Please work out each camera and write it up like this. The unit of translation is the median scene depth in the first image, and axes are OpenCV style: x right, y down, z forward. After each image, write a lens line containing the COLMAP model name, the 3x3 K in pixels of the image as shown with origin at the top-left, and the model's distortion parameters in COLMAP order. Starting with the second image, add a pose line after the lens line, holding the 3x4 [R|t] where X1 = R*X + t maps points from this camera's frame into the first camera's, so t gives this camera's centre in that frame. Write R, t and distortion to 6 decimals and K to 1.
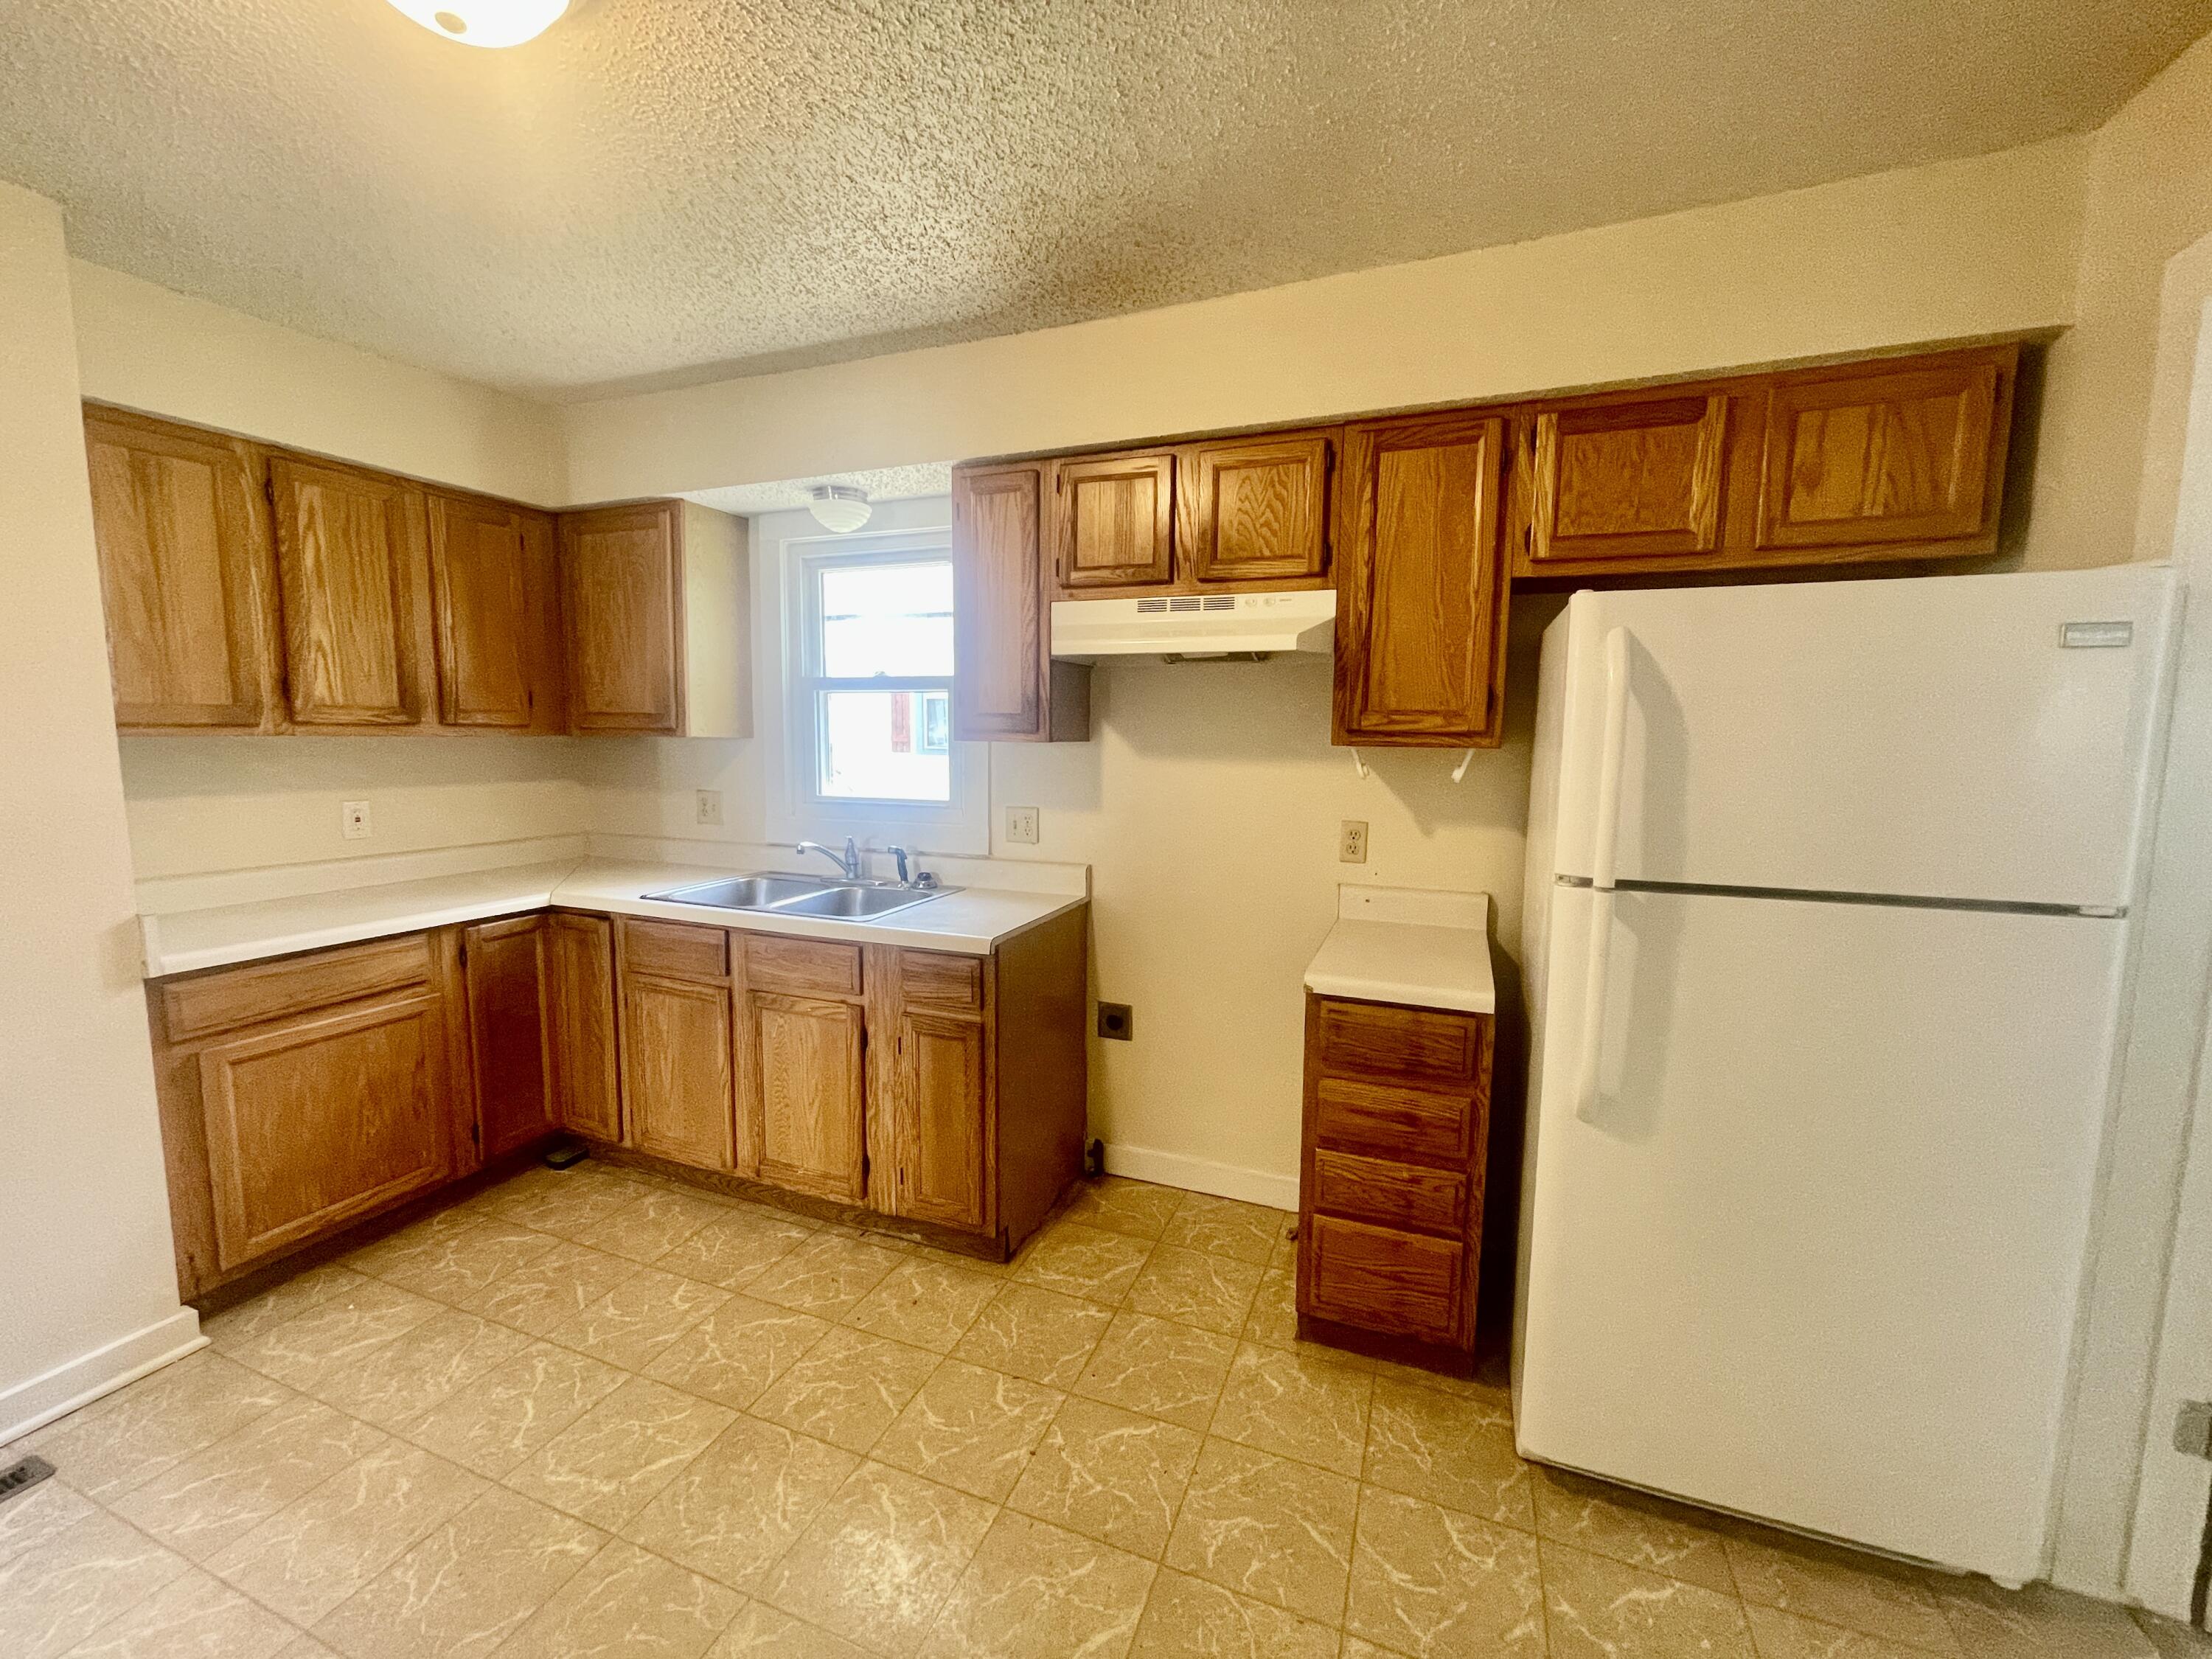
lens RADIAL K [[898.0, 0, 1106.8], [0, 898.0, 829.5], [0, 0, 1]] dist [-0.000776, 0.002130]
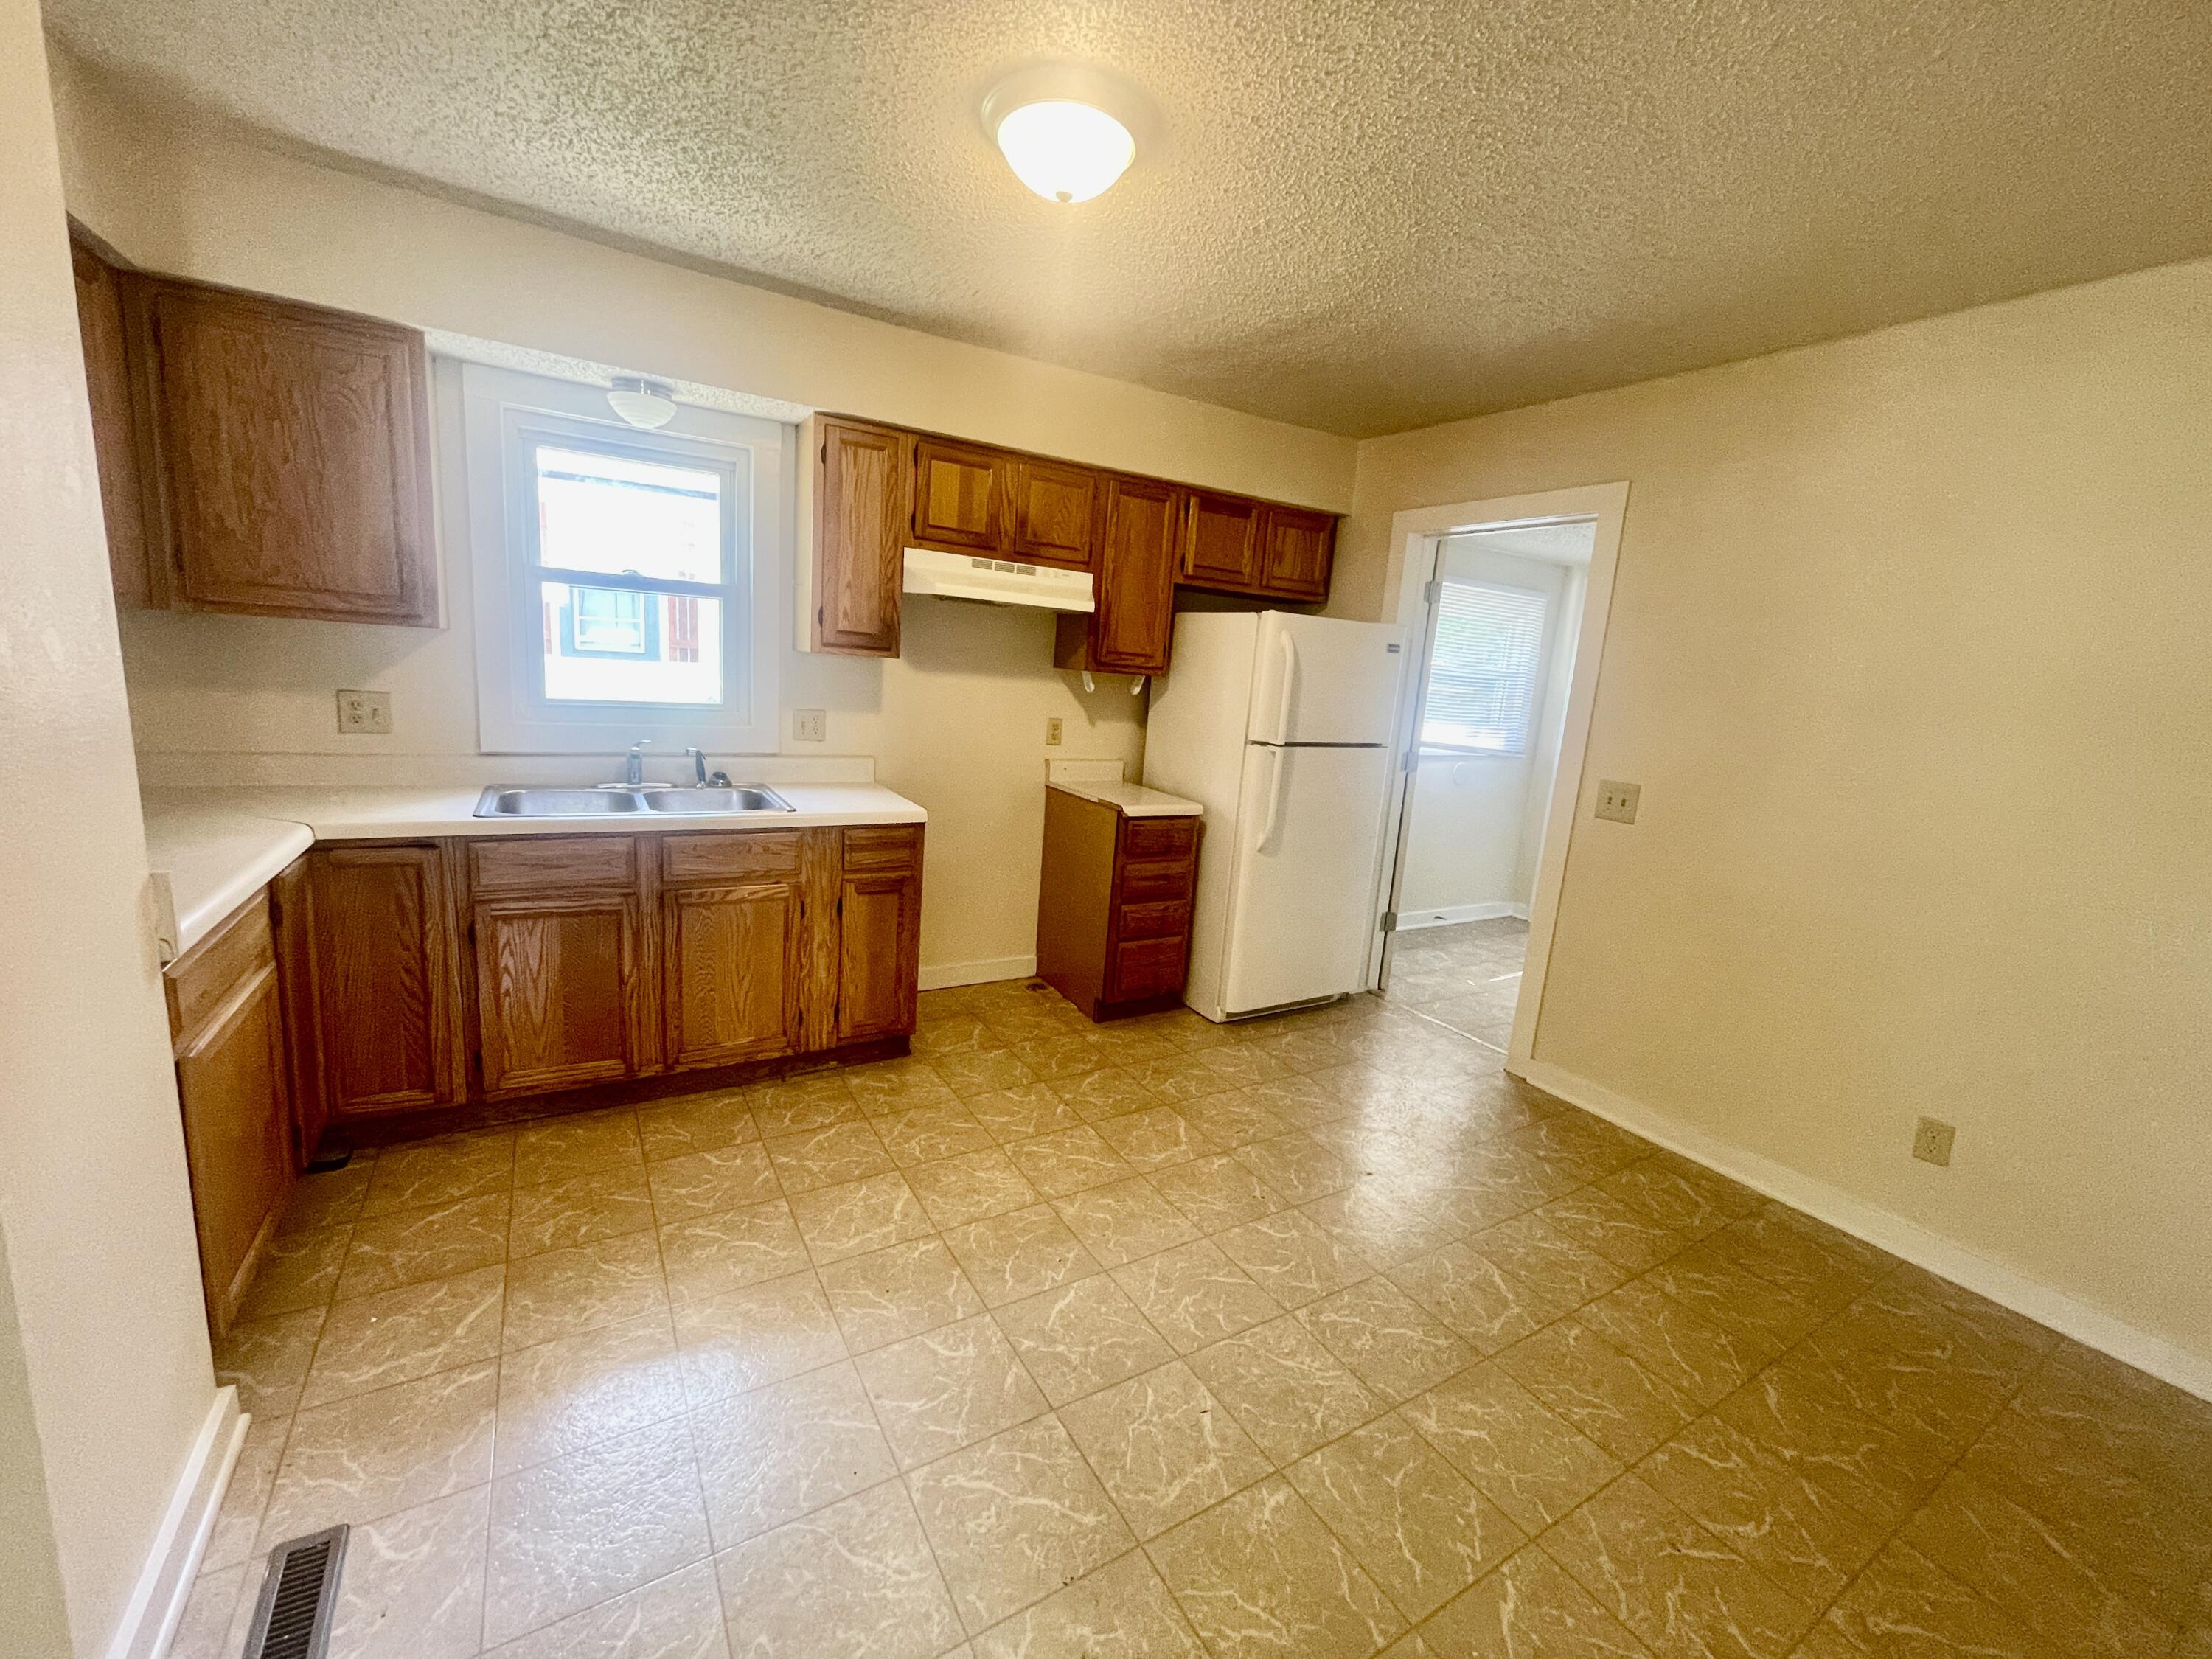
lens RADIAL K [[898.0, 0, 1110.4], [0, 898.0, 829.1], [0, 0, 1]] dist [-0.000776, 0.002130]
pose [[0.603941, -0.112431, 0.789059, -0.968884], [0.019418, 0.991782, 0.126454, -0.013501], [-0.796792, -0.061049, 0.601161, -0.022453]]
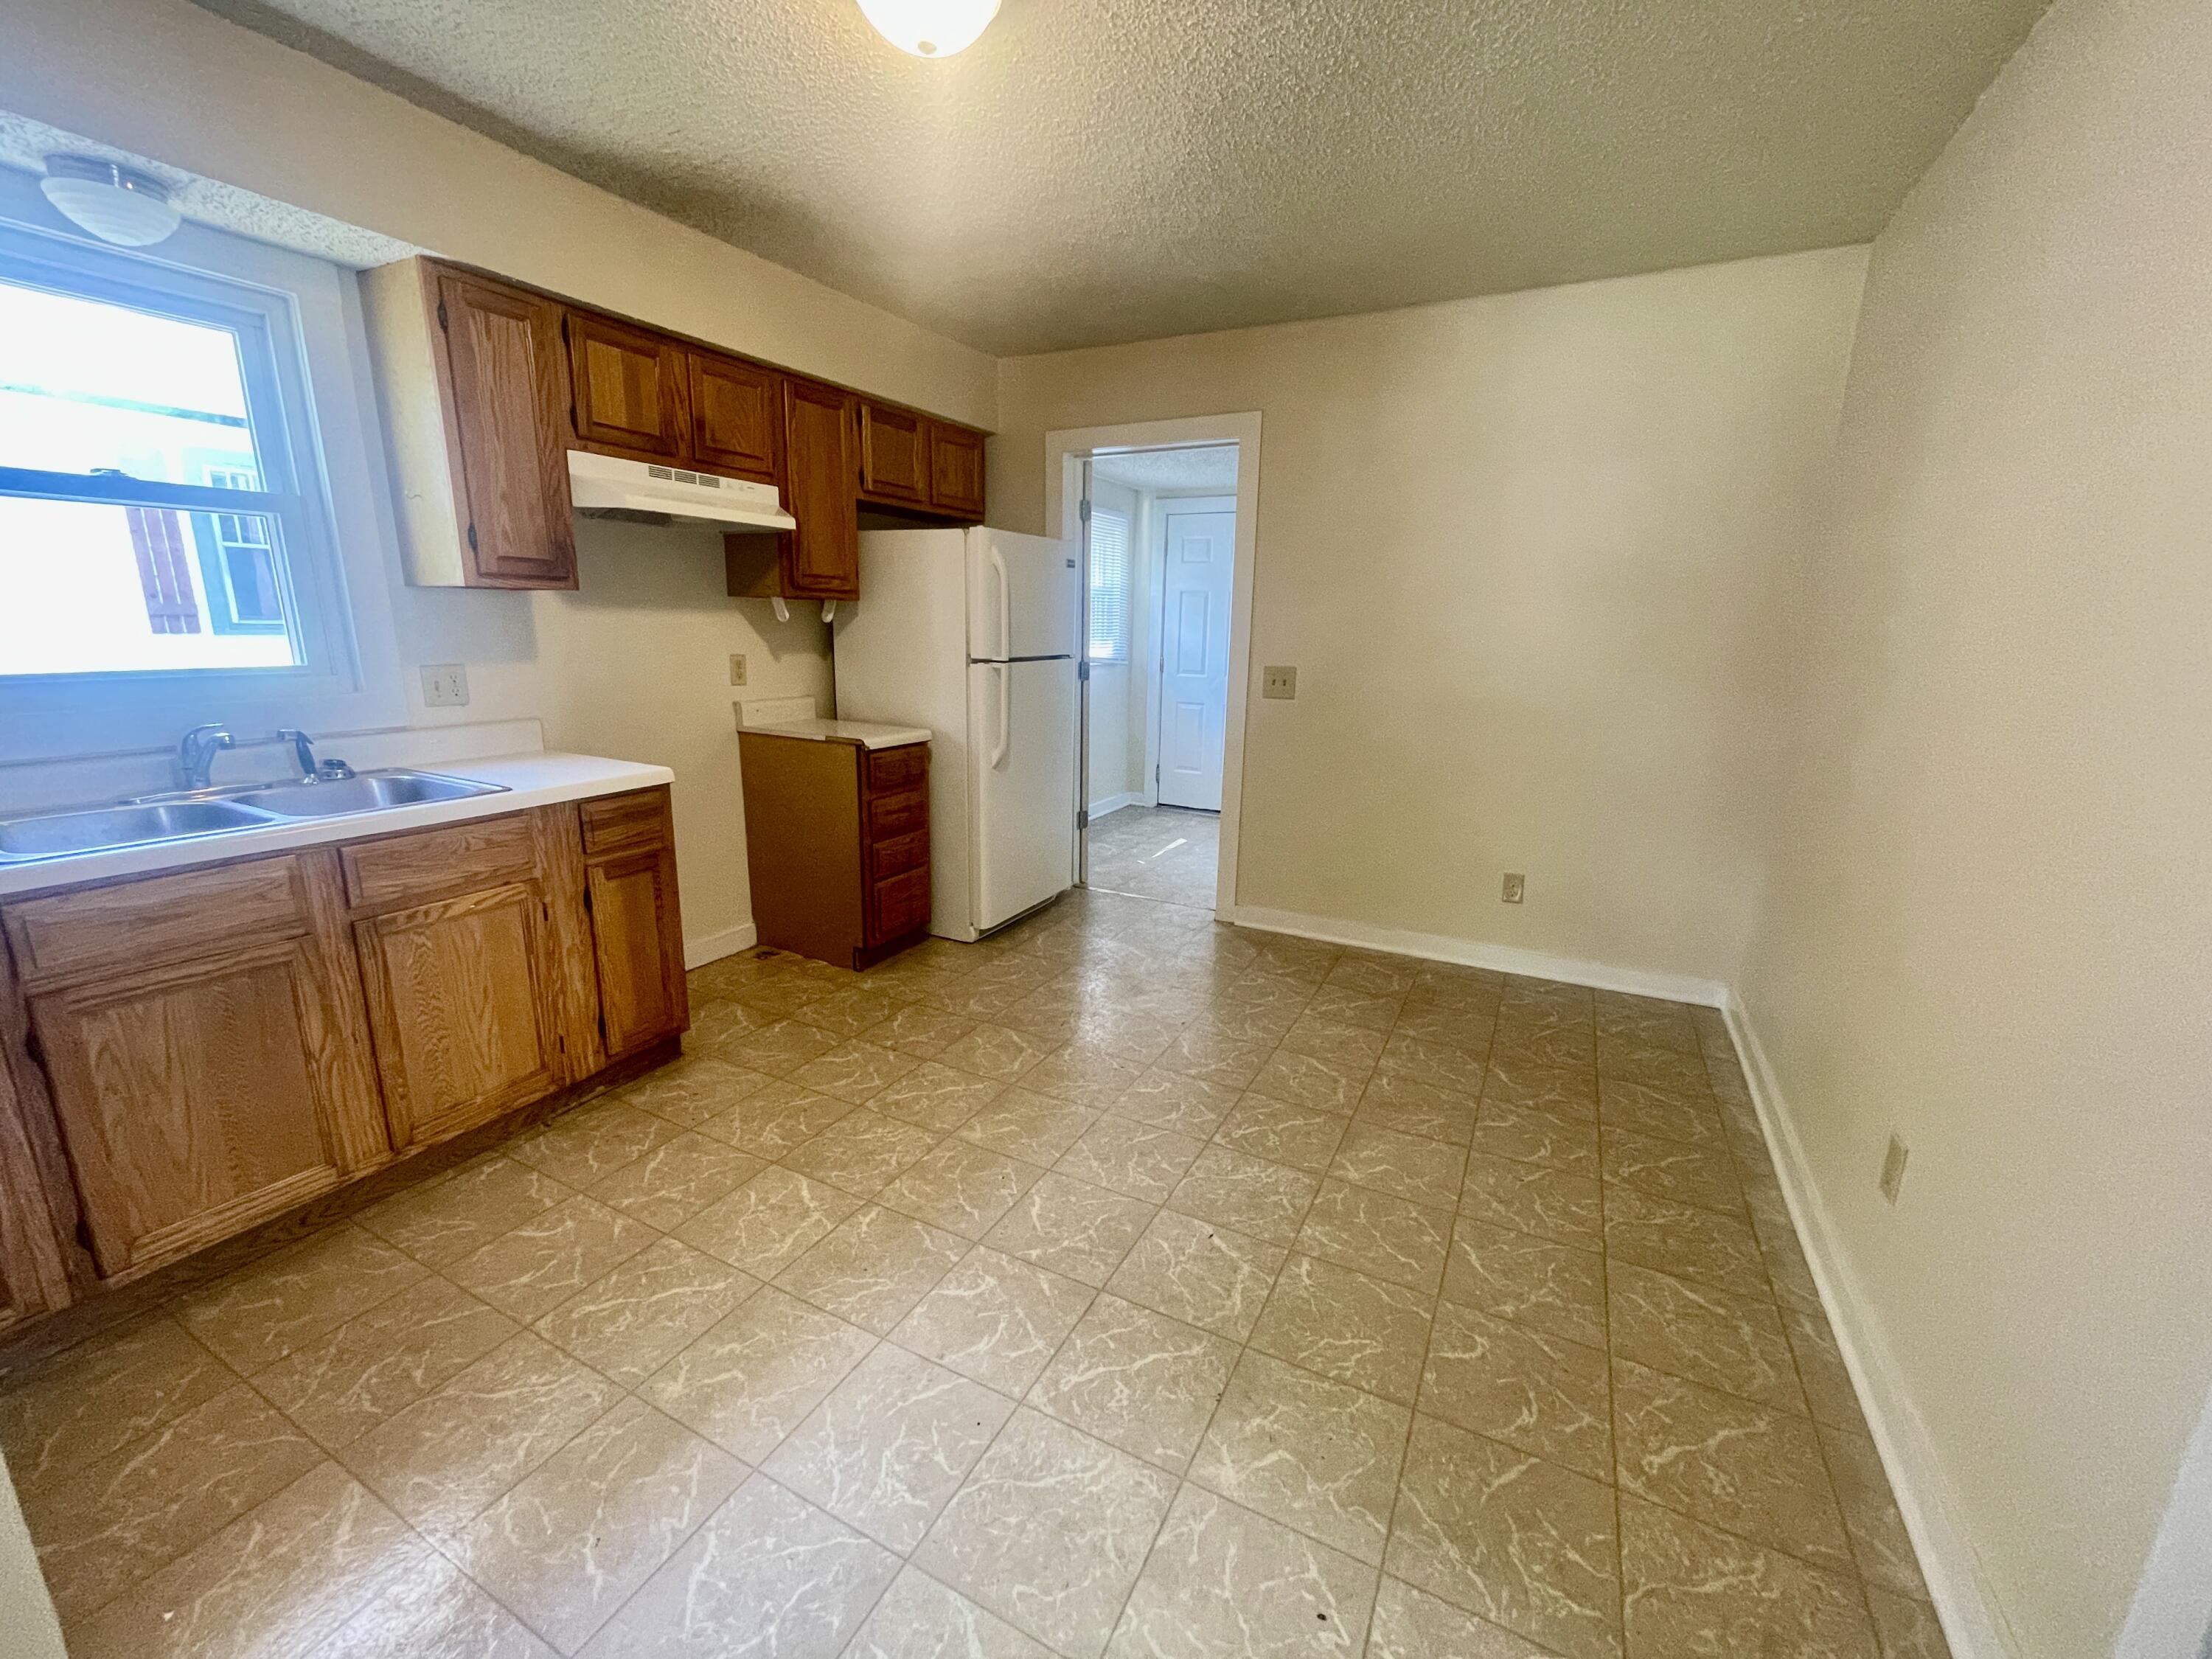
lens RADIAL K [[898.0, 0, 1107.3], [0, 898.0, 827.3], [0, 0, 1]] dist [-0.000776, 0.002130]
pose [[0.101620, -0.233274, 0.967087, -1.126945], [0.091307, 0.970203, 0.224431, -0.009670], [-0.990624, 0.065495, 0.119892, 0.308006]]
